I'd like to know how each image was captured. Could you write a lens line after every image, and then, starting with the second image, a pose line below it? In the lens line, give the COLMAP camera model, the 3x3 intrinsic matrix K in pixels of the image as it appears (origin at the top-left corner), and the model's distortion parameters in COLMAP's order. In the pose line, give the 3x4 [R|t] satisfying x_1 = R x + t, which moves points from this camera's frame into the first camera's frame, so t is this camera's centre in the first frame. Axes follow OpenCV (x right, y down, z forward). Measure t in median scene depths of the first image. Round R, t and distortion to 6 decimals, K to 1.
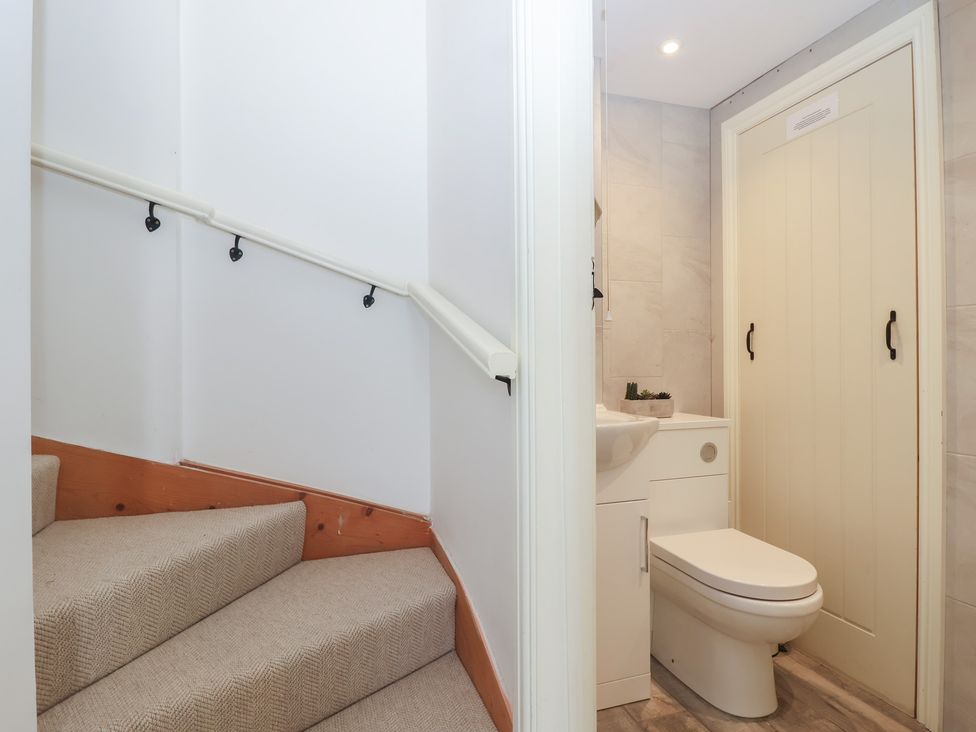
lens RADIAL K [[538.1, 0, 491.3], [0, 538.1, 364.0], [0, 0, 1]] dist [0.001527, -0.015727]
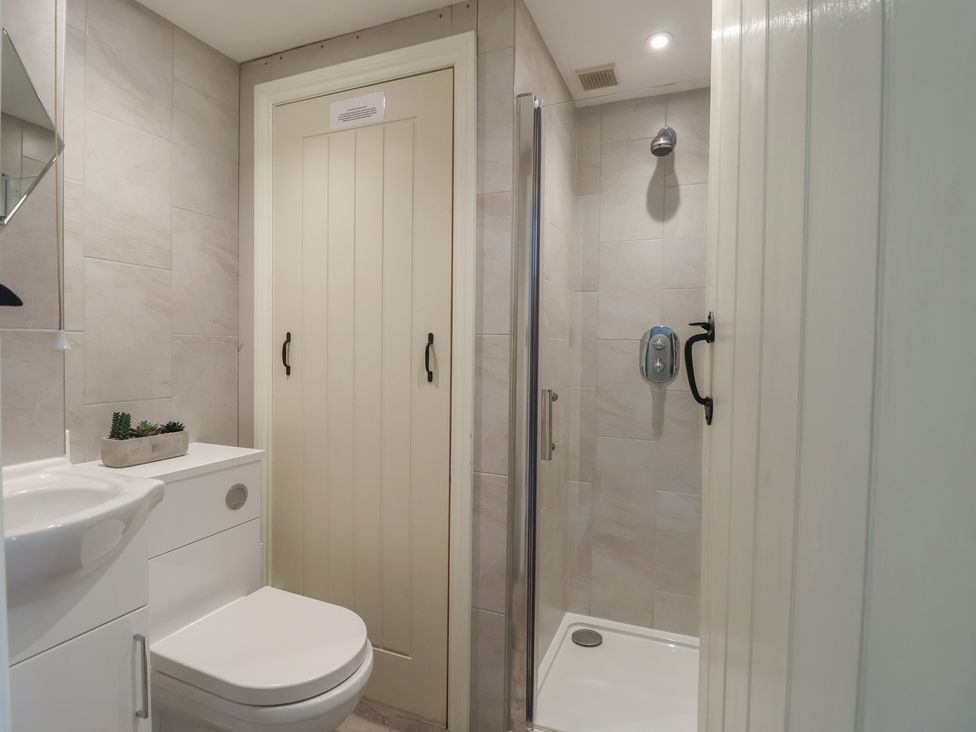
lens RADIAL K [[509.6, 0, 488.0], [0, 509.6, 366.0], [0, 0, 1]] dist [0.000468, -0.012315]
pose [[0.651308, -0.006167, 0.758788, 0.080805], [-0.018296, 0.999549, 0.023828, -0.051640], [-0.758593, -0.029402, 0.650901, 0.245873]]
